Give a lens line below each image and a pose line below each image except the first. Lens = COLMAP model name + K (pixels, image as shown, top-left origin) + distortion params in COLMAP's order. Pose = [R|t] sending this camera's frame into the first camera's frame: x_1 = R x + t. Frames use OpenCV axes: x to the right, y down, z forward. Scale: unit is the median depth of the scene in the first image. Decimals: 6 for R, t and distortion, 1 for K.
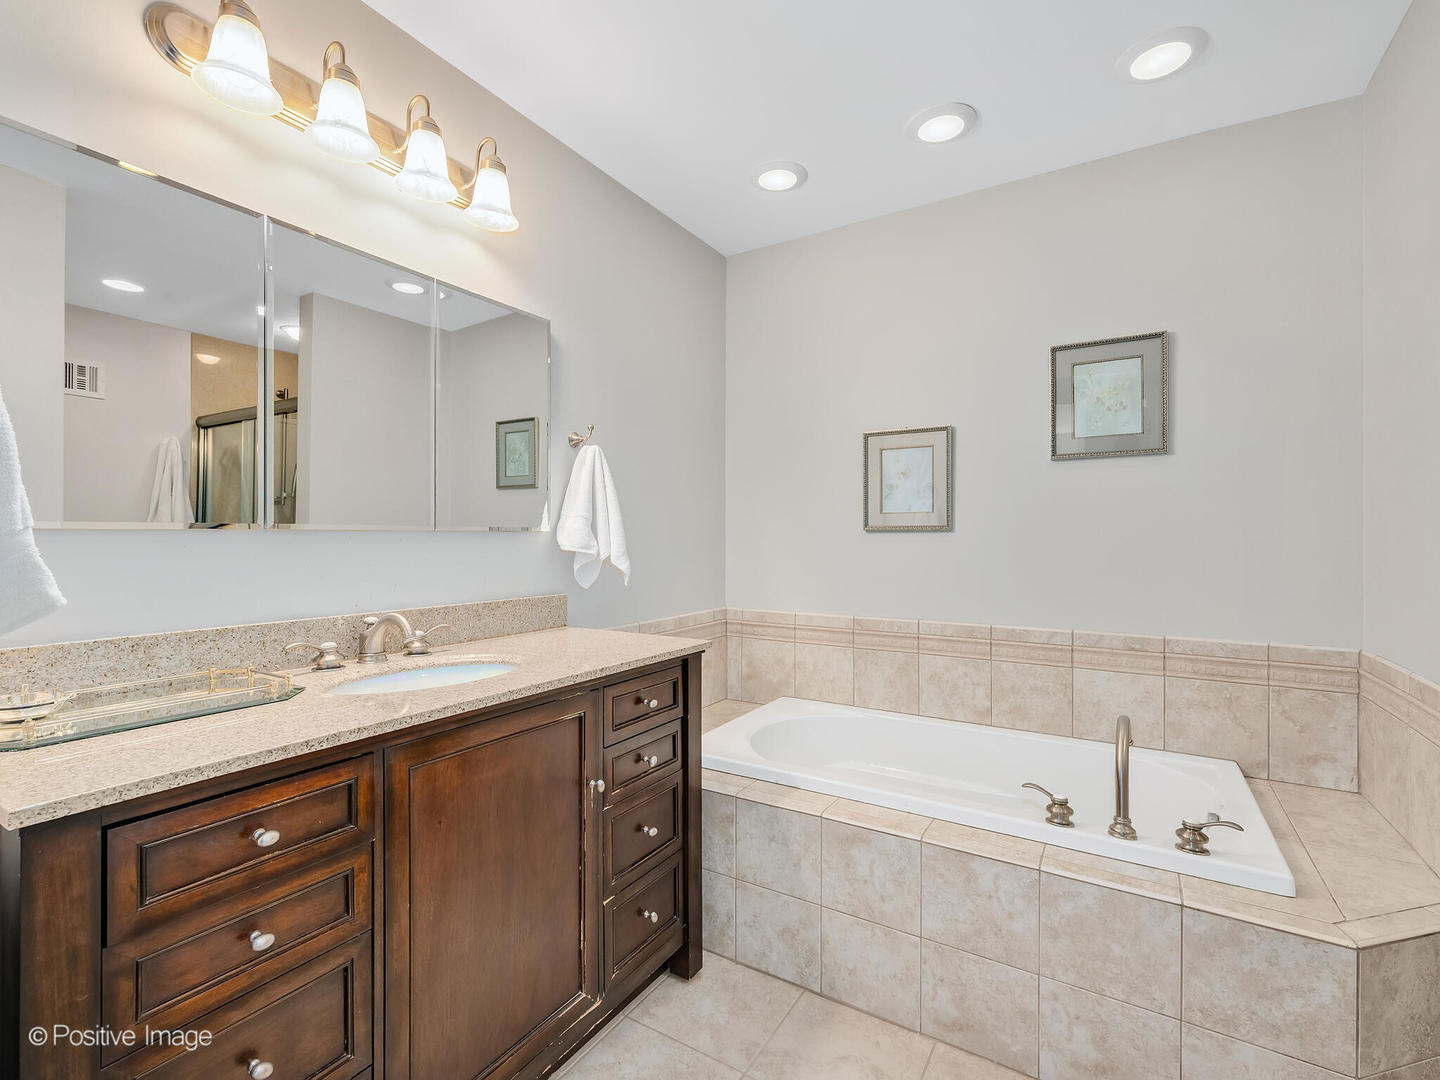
lens RADIAL K [[668.2, 0, 720.0], [0, 668.2, 540.0], [0, 0, 1]] dist [0.001346, 0.000032]
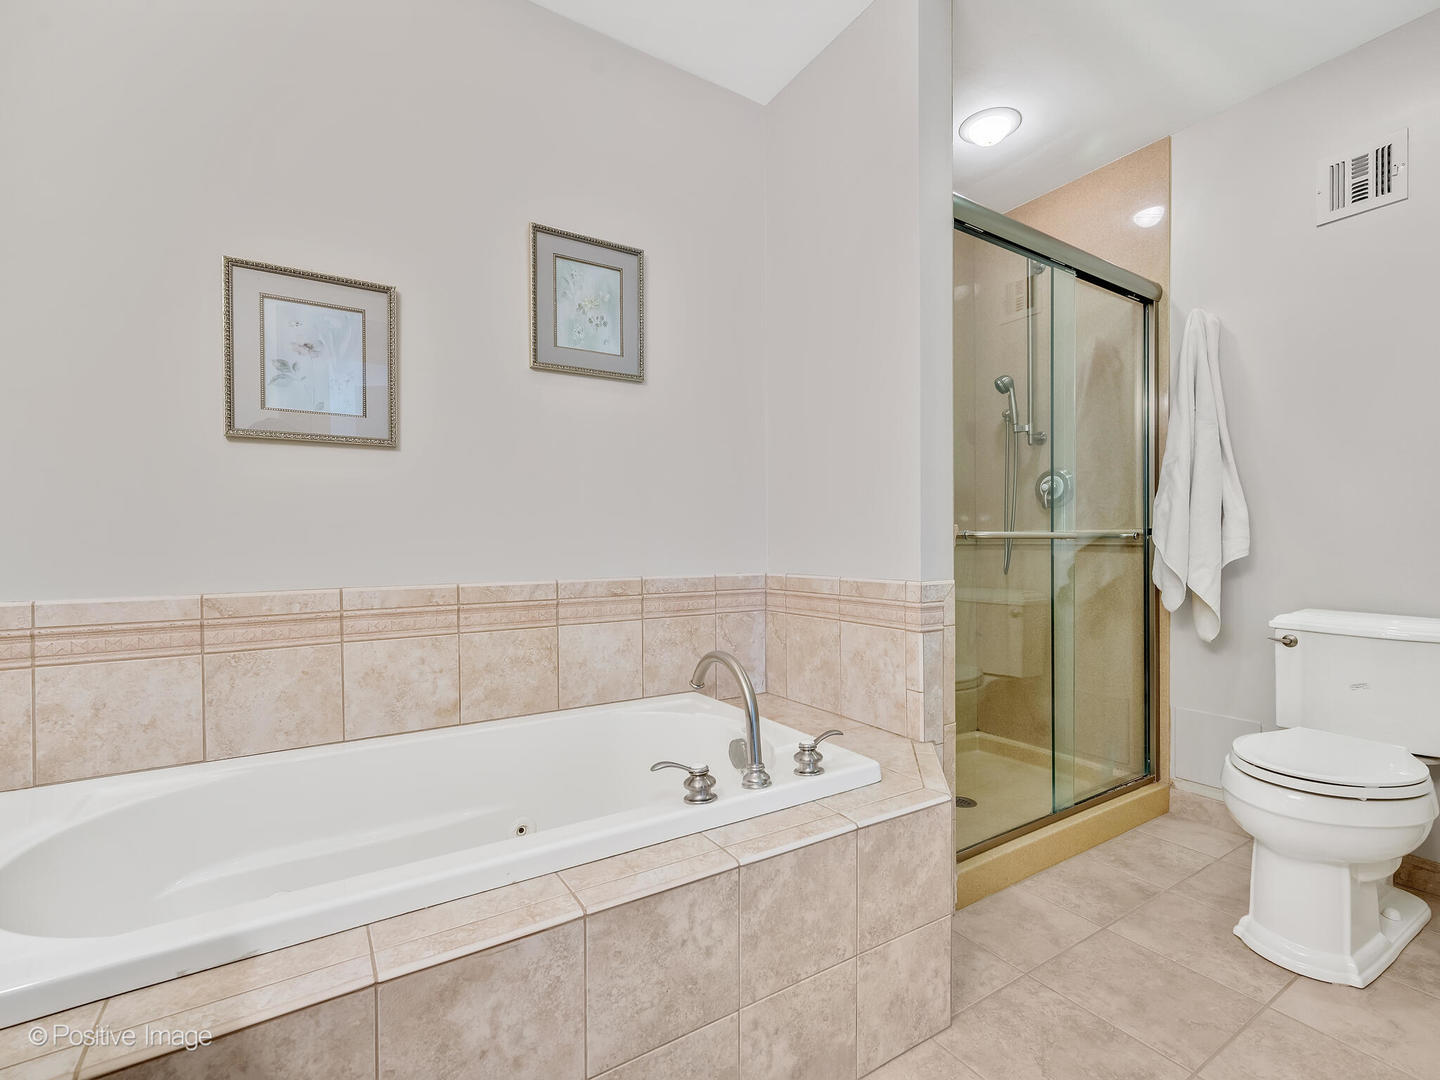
lens RADIAL K [[670.2, 0, 753.2], [0, 670.2, 541.6], [0, 0, 1]] dist [0.006251, 0.000109]
pose [[0.420641, -0.010329, 0.907168, -0.133327], [0.010341, 0.999925, 0.006590, 0.095436], [-0.907168, 0.006609, 0.420717, 0.490907]]
